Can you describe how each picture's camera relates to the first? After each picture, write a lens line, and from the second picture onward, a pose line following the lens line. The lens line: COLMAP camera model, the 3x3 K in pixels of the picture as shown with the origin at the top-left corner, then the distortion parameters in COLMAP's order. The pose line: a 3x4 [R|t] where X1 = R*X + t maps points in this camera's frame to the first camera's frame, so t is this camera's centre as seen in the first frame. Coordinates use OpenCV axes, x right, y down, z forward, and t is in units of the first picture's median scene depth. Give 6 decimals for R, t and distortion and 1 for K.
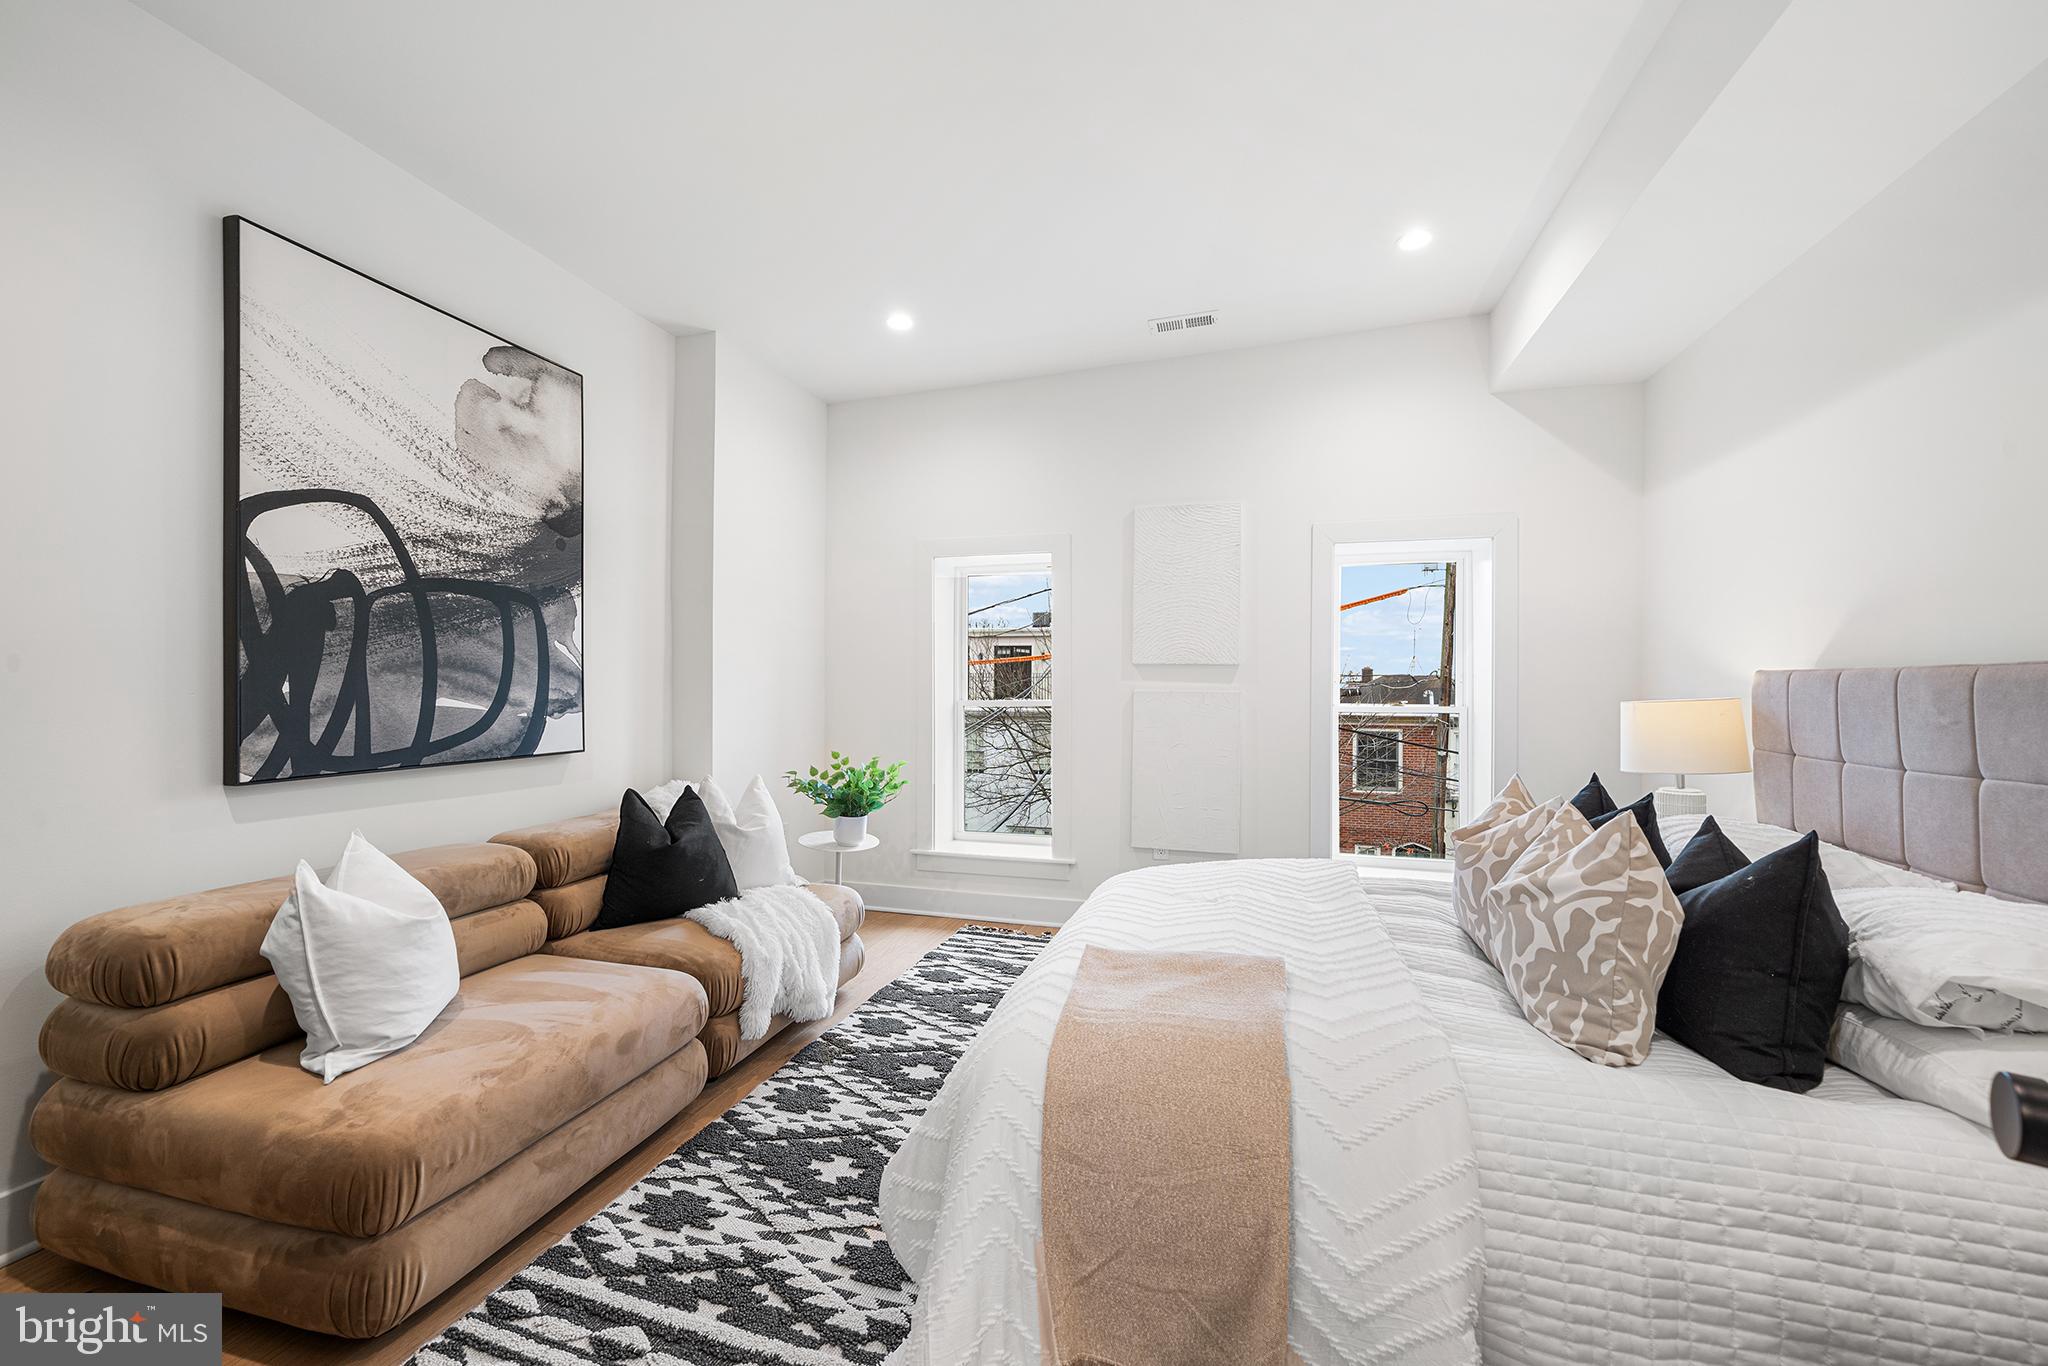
lens RADIAL K [[736.3, 0, 1007.5], [0, 736.3, 688.8], [0, 0, 1]] dist [0.000506, -0.000010]
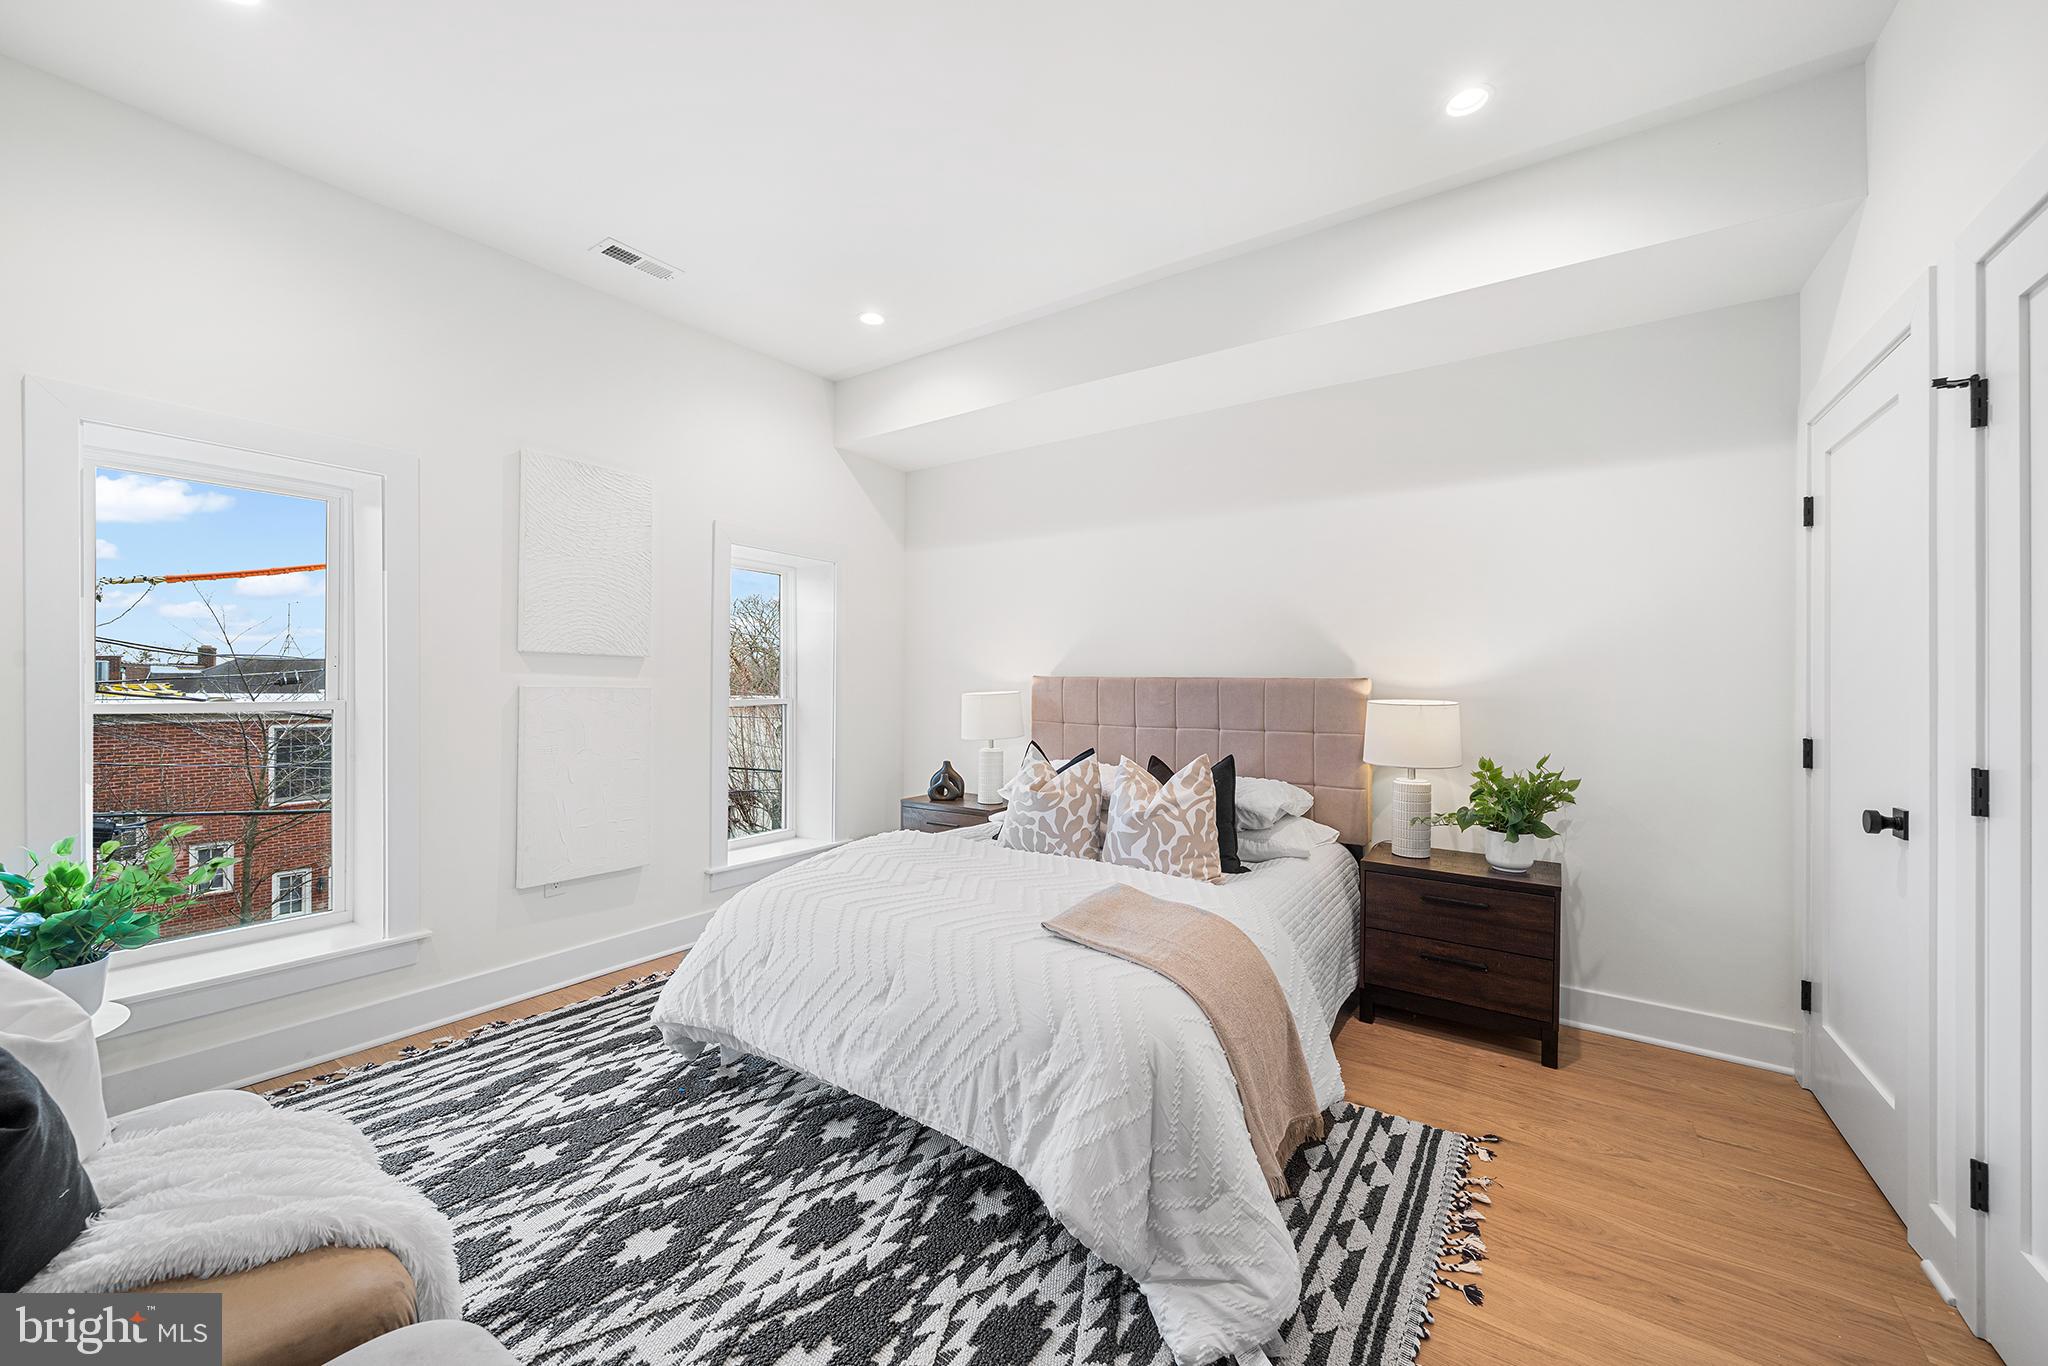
lens RADIAL K [[736.3, 0, 1007.5], [0, 736.3, 688.8], [0, 0, 1]] dist [0.000506, -0.000010]
pose [[0.362776, -0.005177, 0.931862, -0.714992], [-0.008658, 0.999923, 0.008926, -0.010695], [-0.931836, -0.011306, 0.362704, 0.494047]]
